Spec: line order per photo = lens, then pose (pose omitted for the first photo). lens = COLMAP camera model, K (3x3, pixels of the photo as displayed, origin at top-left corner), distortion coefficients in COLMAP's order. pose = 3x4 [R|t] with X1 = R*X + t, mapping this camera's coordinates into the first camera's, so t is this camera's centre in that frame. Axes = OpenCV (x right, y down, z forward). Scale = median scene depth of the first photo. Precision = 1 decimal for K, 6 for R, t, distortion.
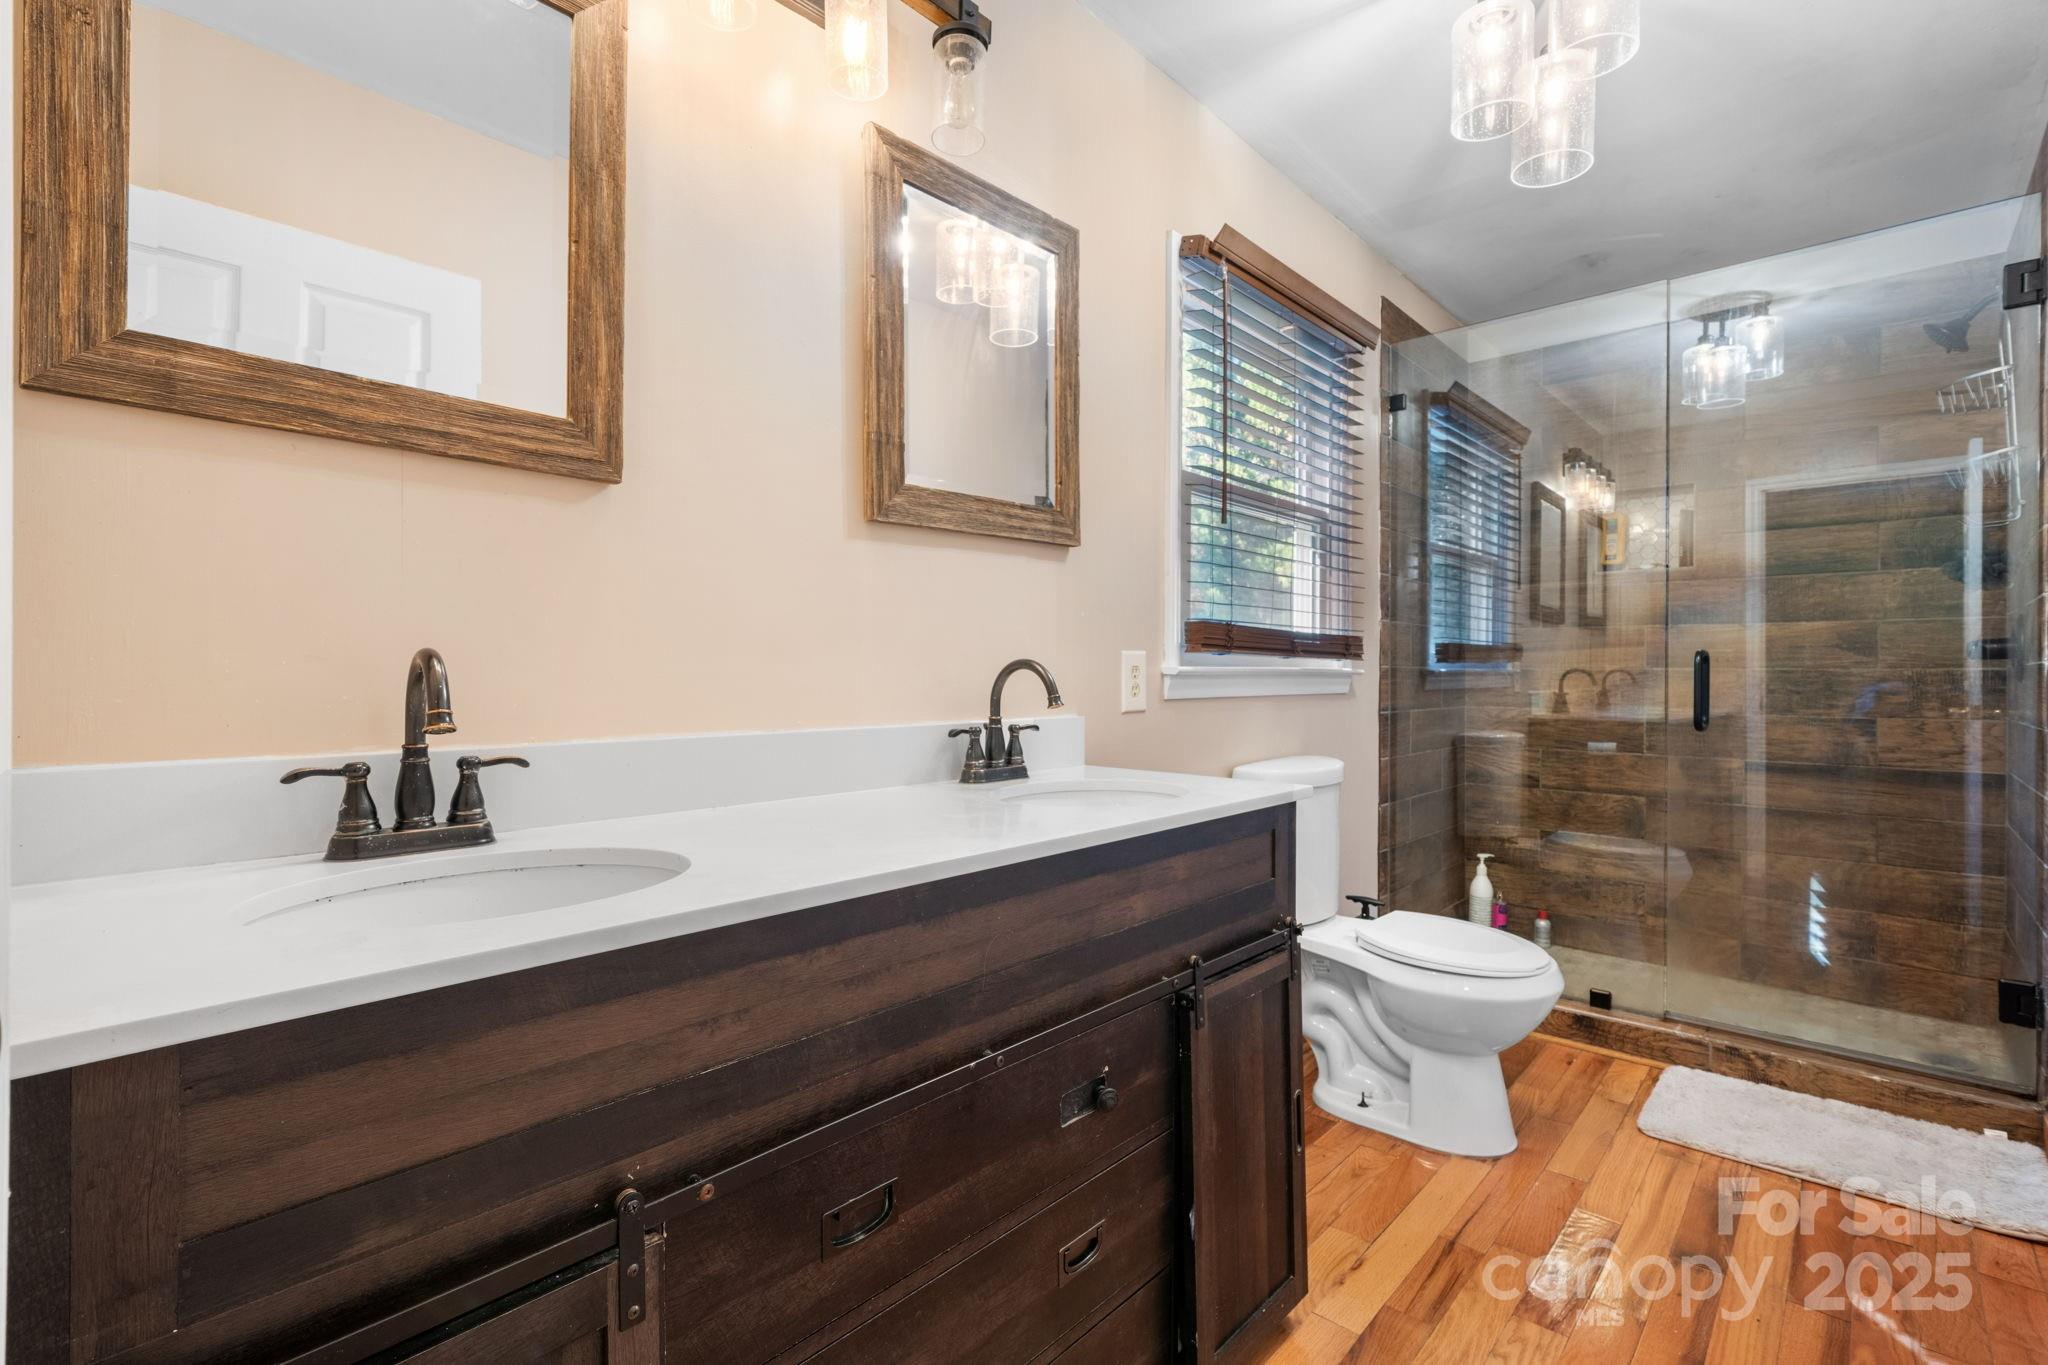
lens RADIAL K [[935.8, 0, 1024.0], [0, 935.8, 682.5], [0, 0, 1]] dist [0.000076, -0.000237]
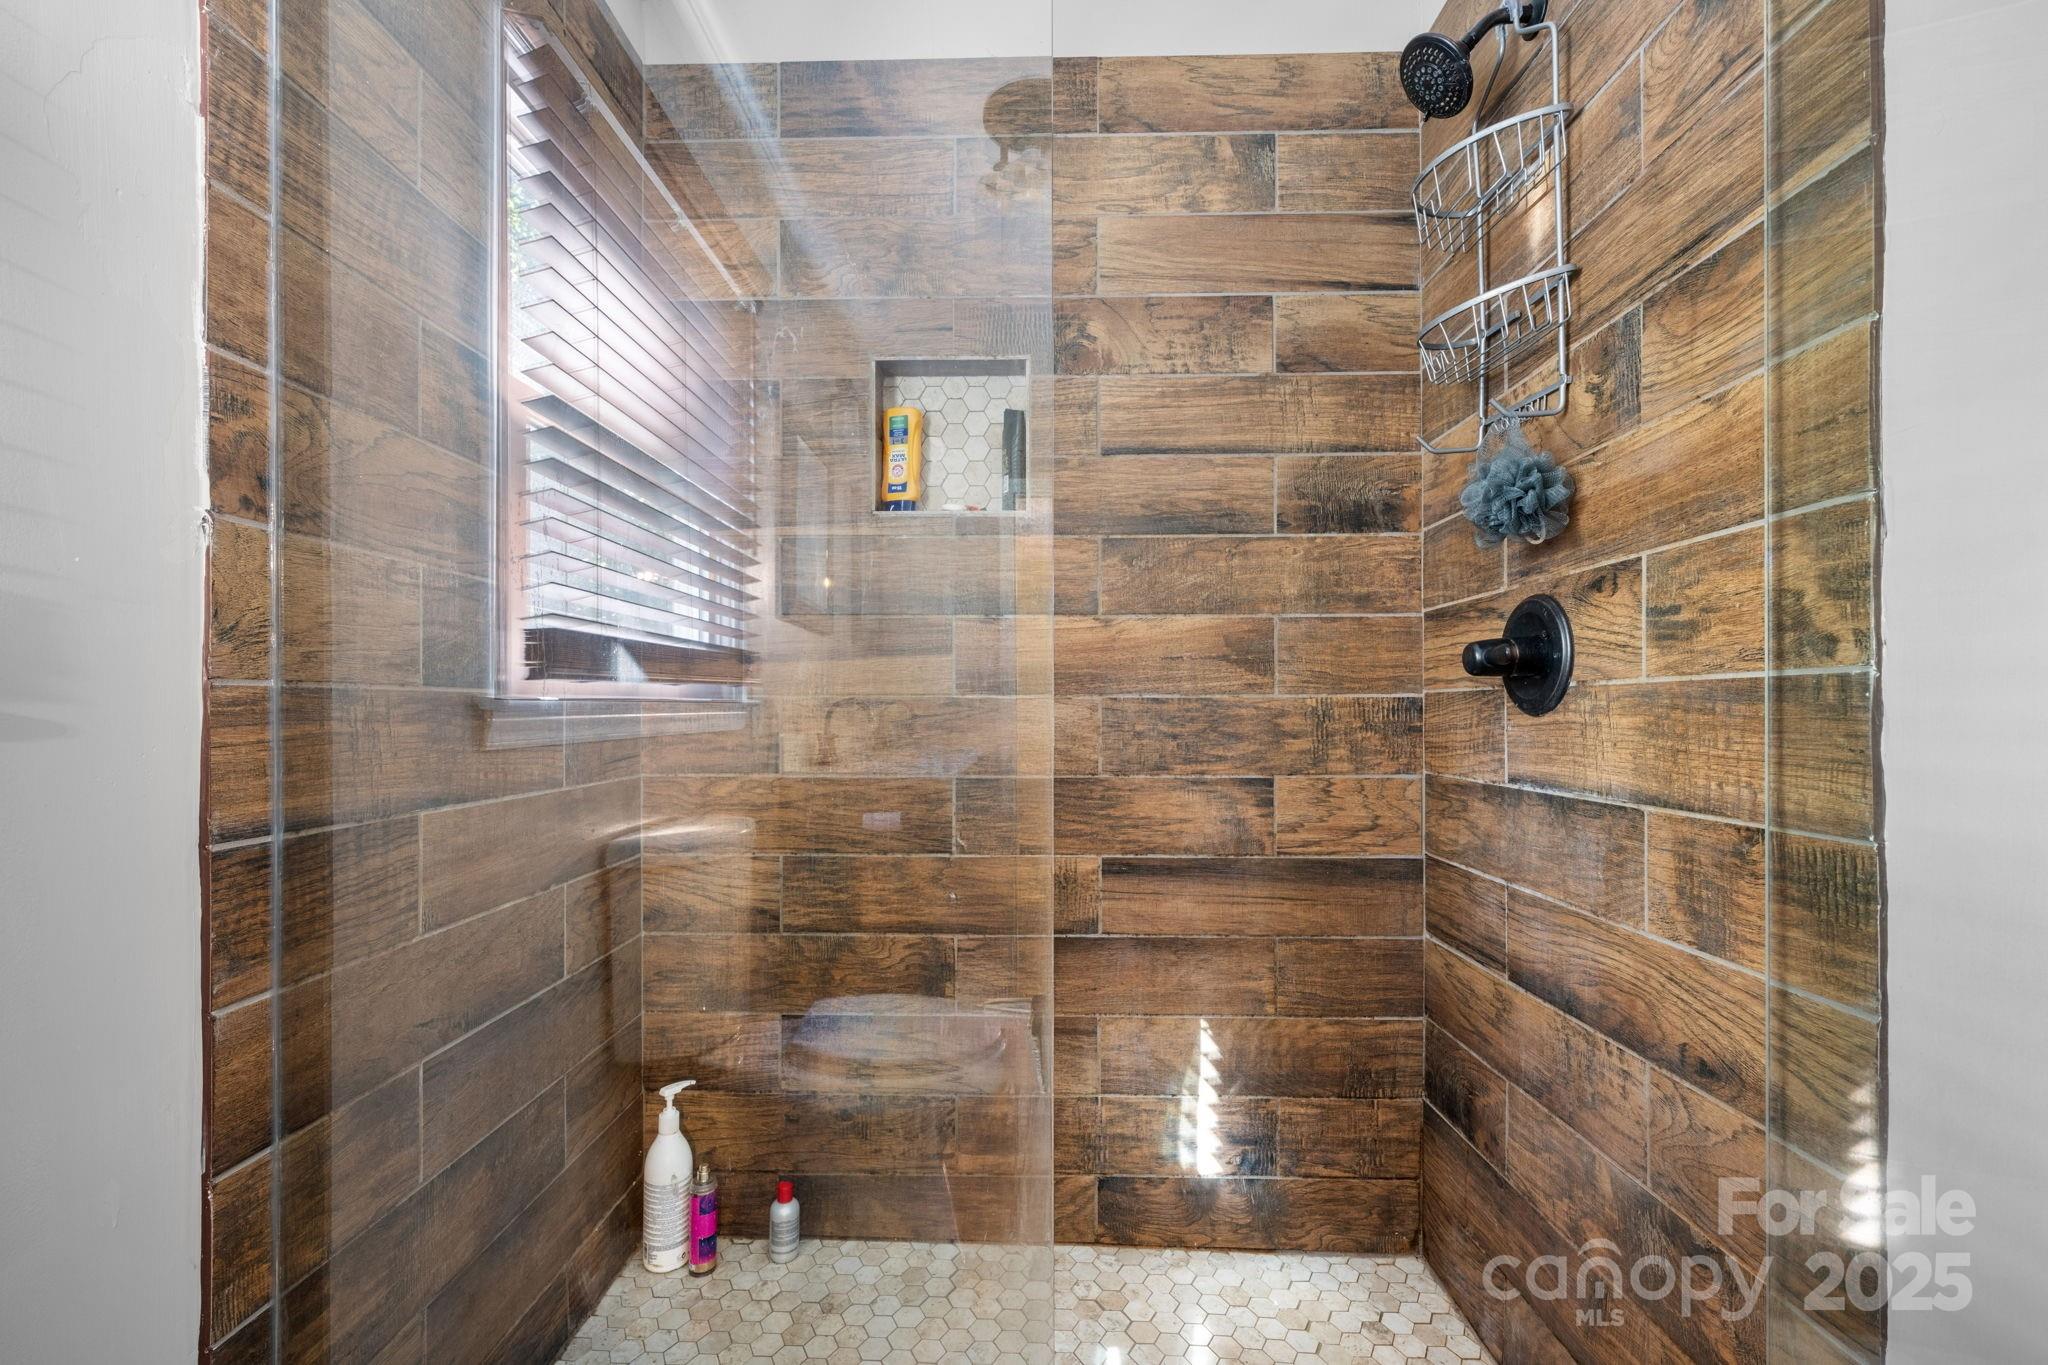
lens RADIAL K [[935.8, 0, 1024.0], [0, 935.8, 682.5], [0, 0, 1]] dist [0.000076, -0.000237]
pose [[0.759297, 0.011778, 0.650638, 0.381959], [0.010337, 0.999492, -0.030156, -0.006217], [-0.650663, 0.029623, 0.758789, 0.627321]]
